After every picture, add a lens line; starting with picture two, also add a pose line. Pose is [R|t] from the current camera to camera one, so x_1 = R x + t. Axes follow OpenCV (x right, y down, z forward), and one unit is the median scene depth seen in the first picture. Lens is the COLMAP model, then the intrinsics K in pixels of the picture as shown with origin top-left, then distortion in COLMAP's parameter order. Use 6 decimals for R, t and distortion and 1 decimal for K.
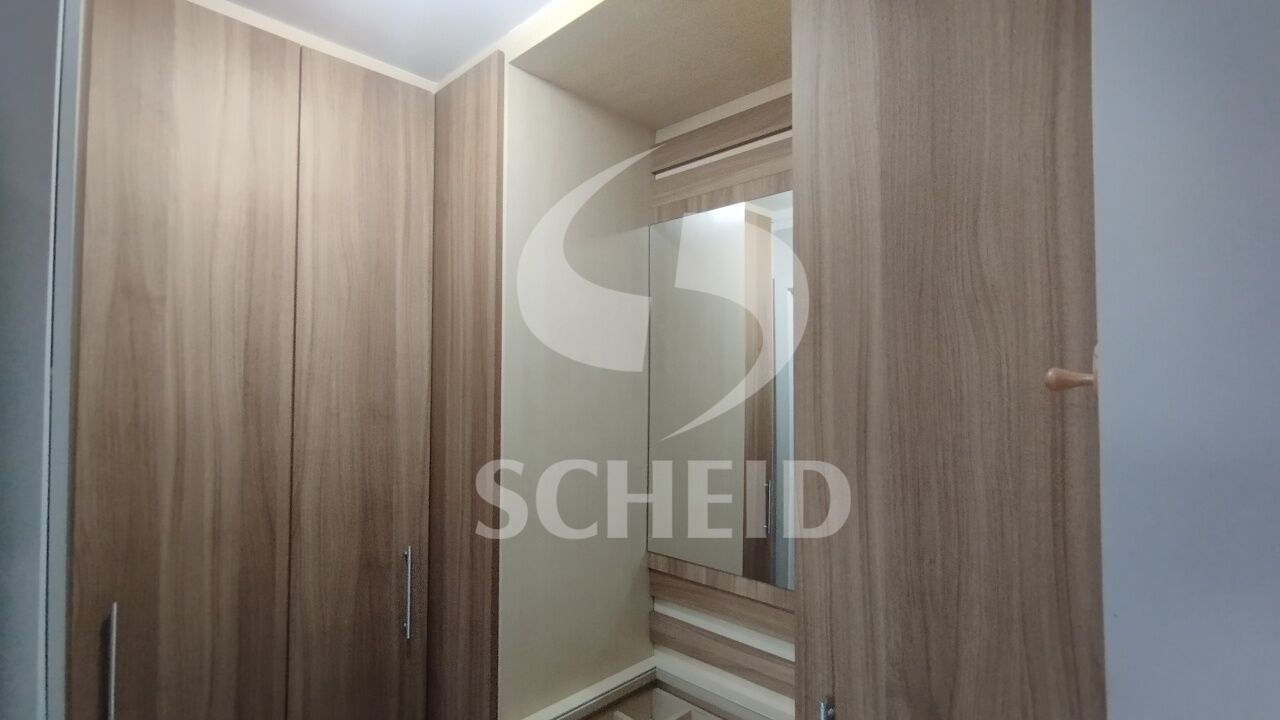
lens RADIAL K [[582.5, 0, 651.2], [0, 582.5, 361.3], [0, 0, 1]] dist [-0.005678, -0.000009]
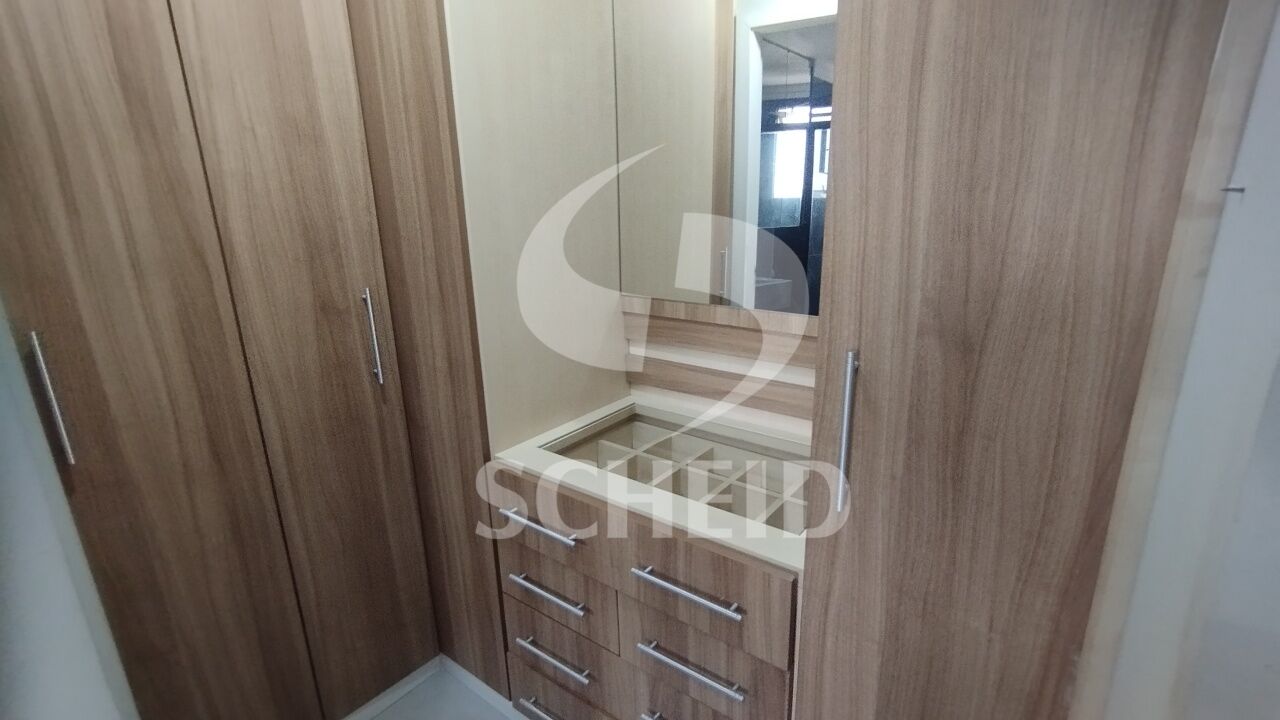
lens RADIAL K [[582.5, 0, 641.8], [0, 582.5, 371.5], [0, 0, 1]] dist [-0.005678, -0.000009]
pose [[0.992533, -0.054618, 0.109060, -0.100444], [0.018261, 0.950600, 0.309881, 0.175456], [-0.120598, -0.305575, 0.944500, 0.050523]]
